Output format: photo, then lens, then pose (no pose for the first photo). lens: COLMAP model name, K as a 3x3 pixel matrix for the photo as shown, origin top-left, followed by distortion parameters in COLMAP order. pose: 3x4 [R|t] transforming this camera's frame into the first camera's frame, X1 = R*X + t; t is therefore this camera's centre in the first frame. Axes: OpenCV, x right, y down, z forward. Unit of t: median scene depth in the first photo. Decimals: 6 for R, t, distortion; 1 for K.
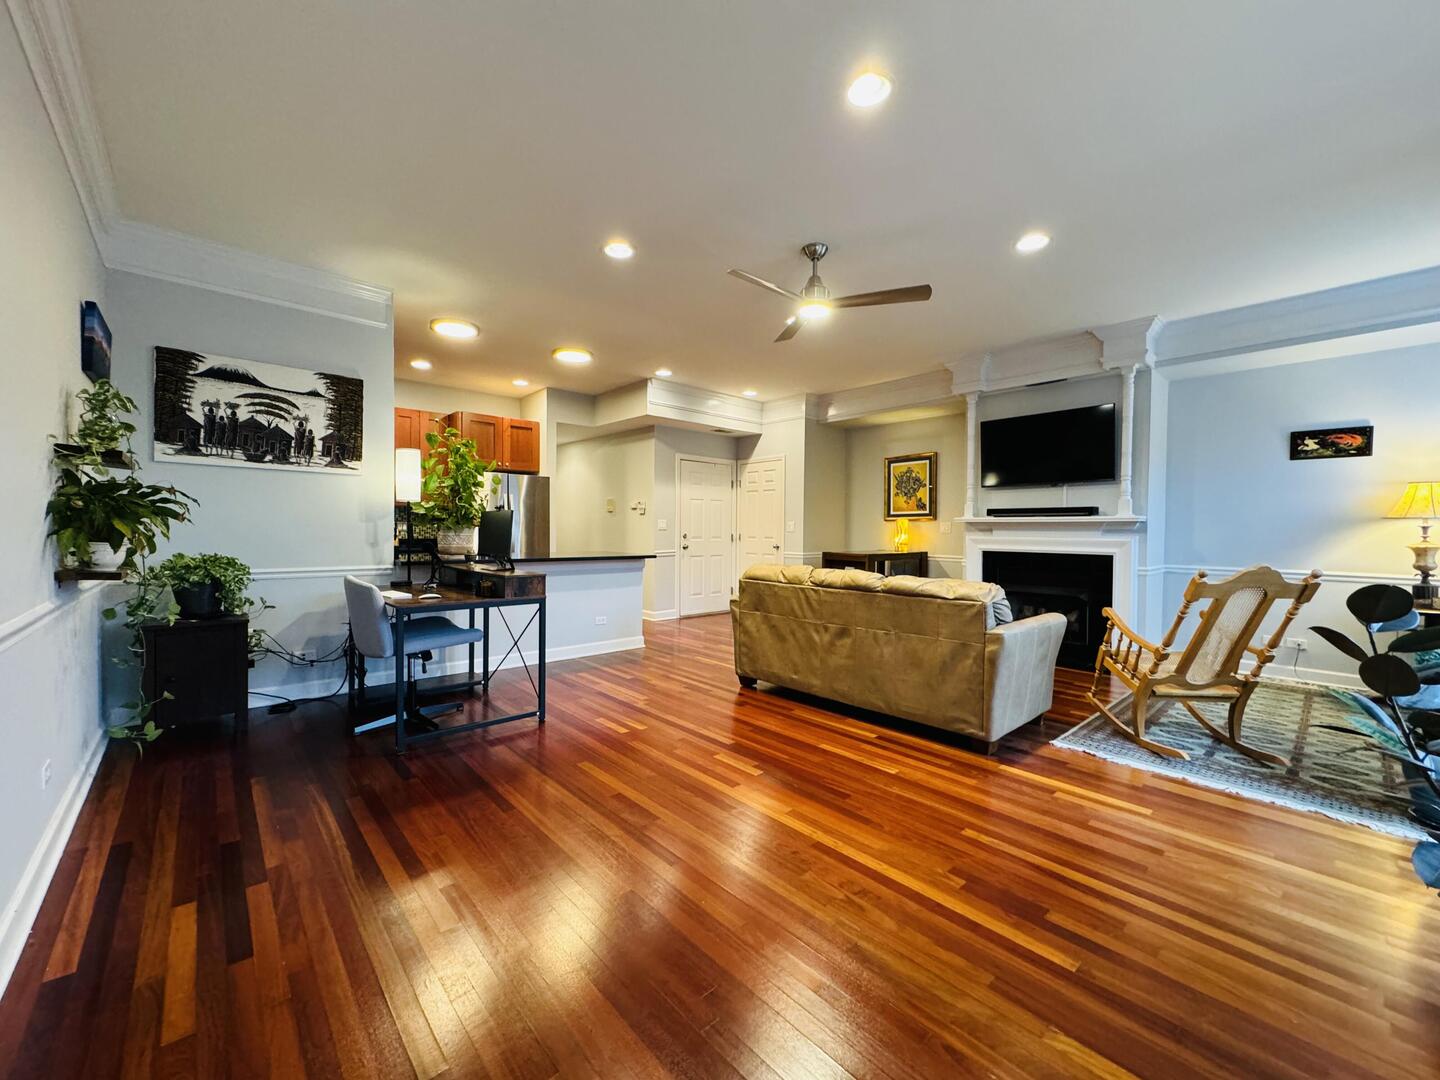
lens RADIAL K [[570.4, 0, 720.0], [0, 570.4, 540.0], [0, 0, 1]] dist [-0.000613, -0.000109]
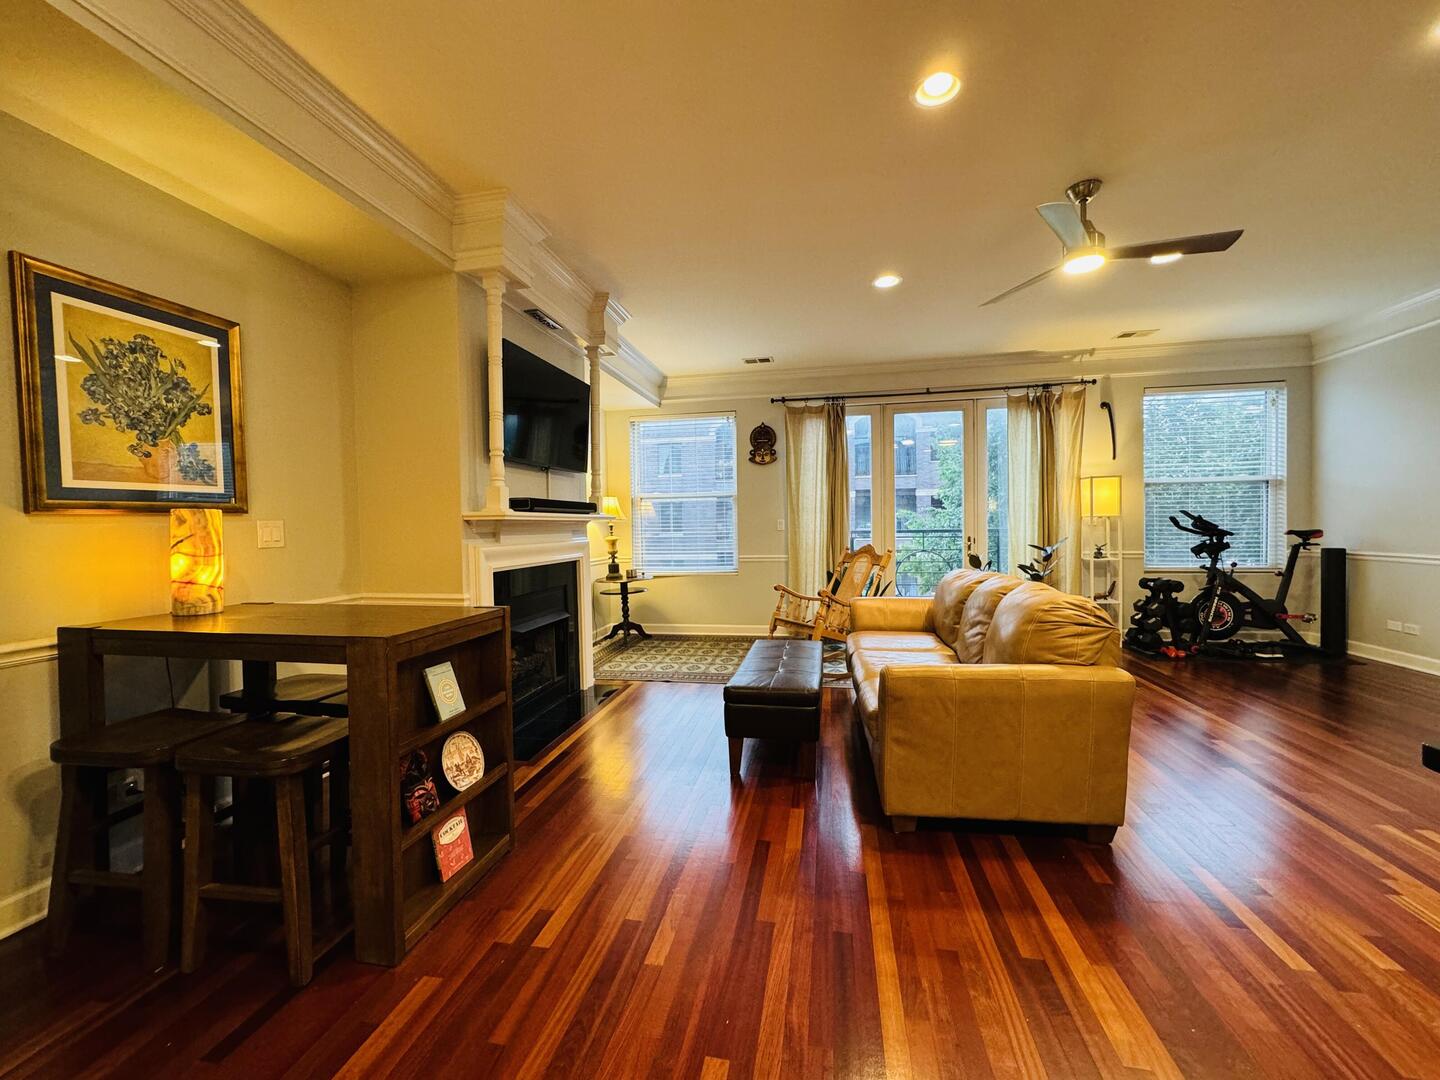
lens RADIAL K [[570.4, 0, 720.0], [0, 570.4, 540.0], [0, 0, 1]] dist [-0.000613, -0.000109]
pose [[-0.601217, -0.024754, 0.798702, -0.092307], [0.023161, 0.998560, 0.048383, -0.027955], [-0.798750, 0.047587, -0.599778, 0.950246]]
